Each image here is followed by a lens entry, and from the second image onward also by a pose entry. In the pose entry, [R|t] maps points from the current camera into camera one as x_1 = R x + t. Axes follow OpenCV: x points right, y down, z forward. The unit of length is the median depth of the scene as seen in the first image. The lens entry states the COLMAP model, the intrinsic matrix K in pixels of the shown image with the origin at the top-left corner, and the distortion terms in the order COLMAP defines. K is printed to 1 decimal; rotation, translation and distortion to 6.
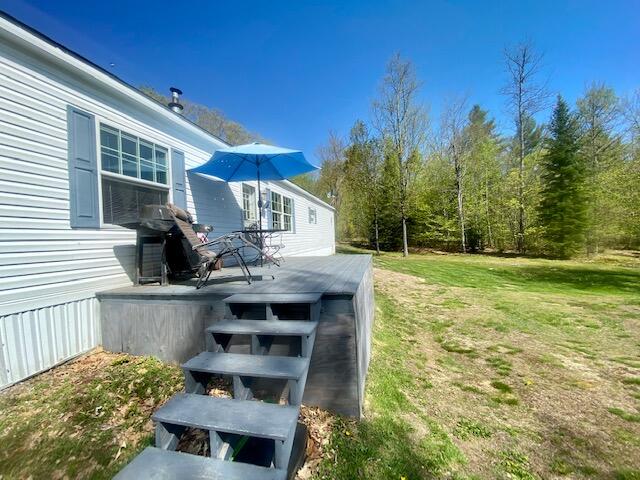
lens RADIAL K [[260.9, 0, 320.0], [0, 260.9, 240.0], [0, 0, 1]] dist [0.001772, 0.000110]
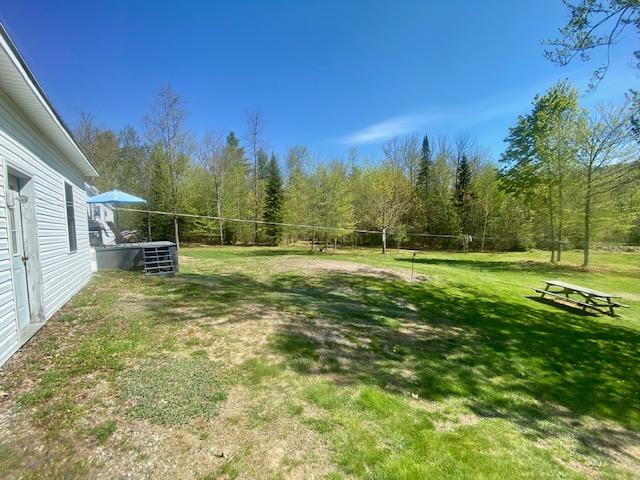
lens RADIAL K [[260.9, 0, 320.0], [0, 260.9, 240.0], [0, 0, 1]] dist [0.001772, 0.000110]
pose [[0.667193, -0.013685, 0.744759, -0.135362], [0.007838, 0.999905, 0.011351, 0.011427], [-0.744844, -0.001736, 0.667237, -0.314752]]
